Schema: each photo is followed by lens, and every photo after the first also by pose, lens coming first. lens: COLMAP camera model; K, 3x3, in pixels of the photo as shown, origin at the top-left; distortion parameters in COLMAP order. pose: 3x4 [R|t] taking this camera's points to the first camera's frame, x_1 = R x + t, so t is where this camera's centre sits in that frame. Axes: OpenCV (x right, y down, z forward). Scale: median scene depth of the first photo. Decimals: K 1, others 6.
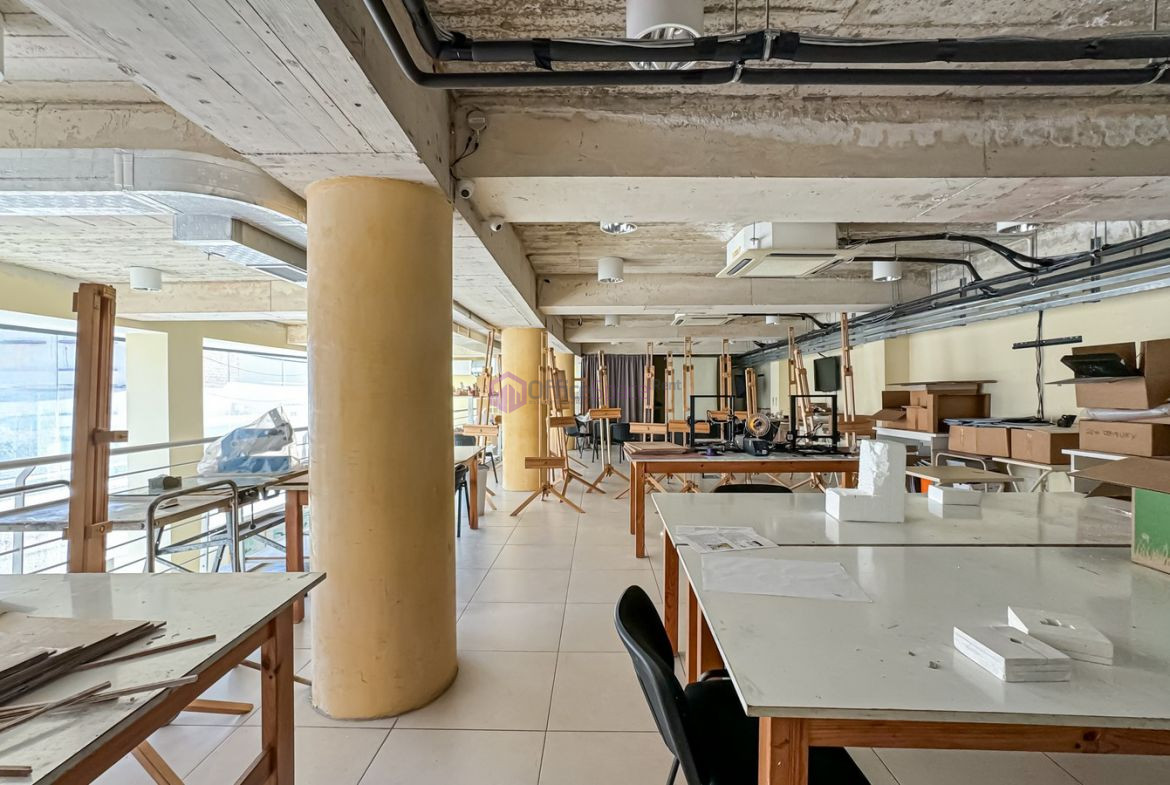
lens RADIAL K [[509.9, 0, 585.5], [0, 509.9, 398.1], [0, 0, 1]] dist [-0.043436, 0.020762]
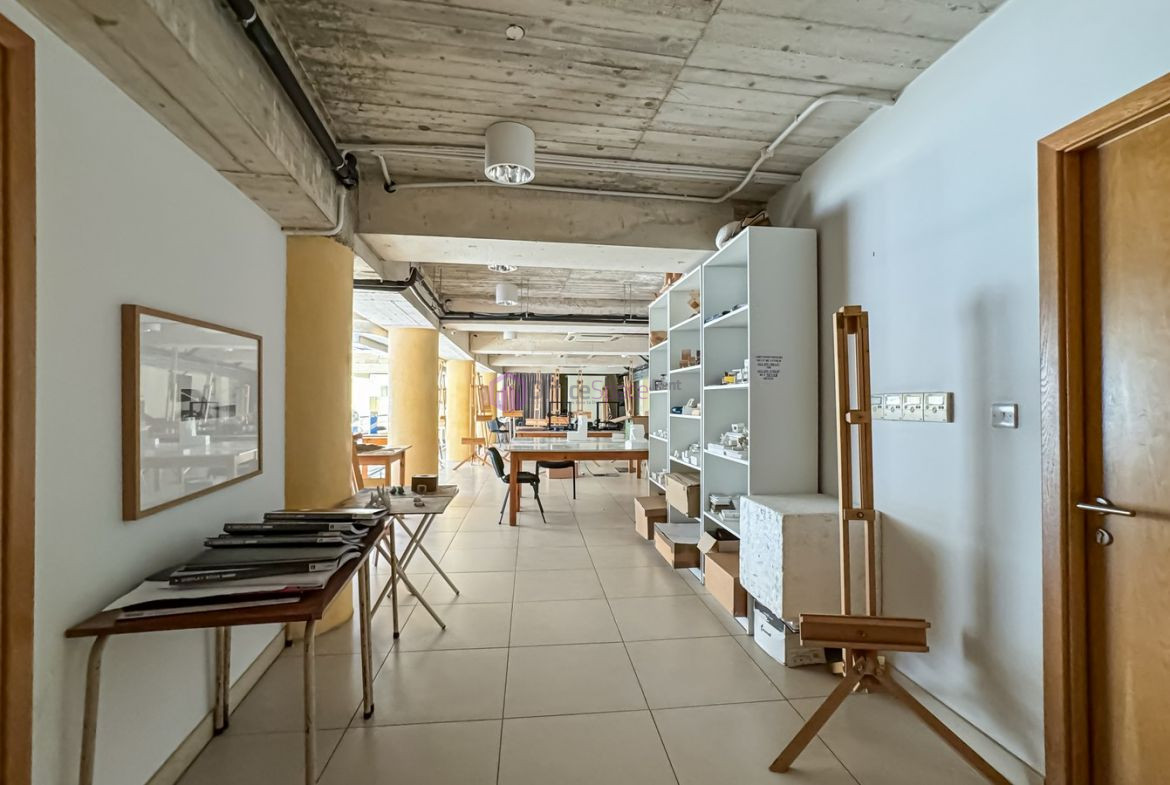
lens RADIAL K [[509.9, 0, 585.5], [0, 509.9, 398.1], [0, 0, 1]] dist [-0.043436, 0.020762]
pose [[0.991529, 0.006651, 0.129717, 0.059873], [-0.003883, 0.999760, -0.021576, 0.014930], [-0.129829, 0.020890, 0.991316, -0.630037]]
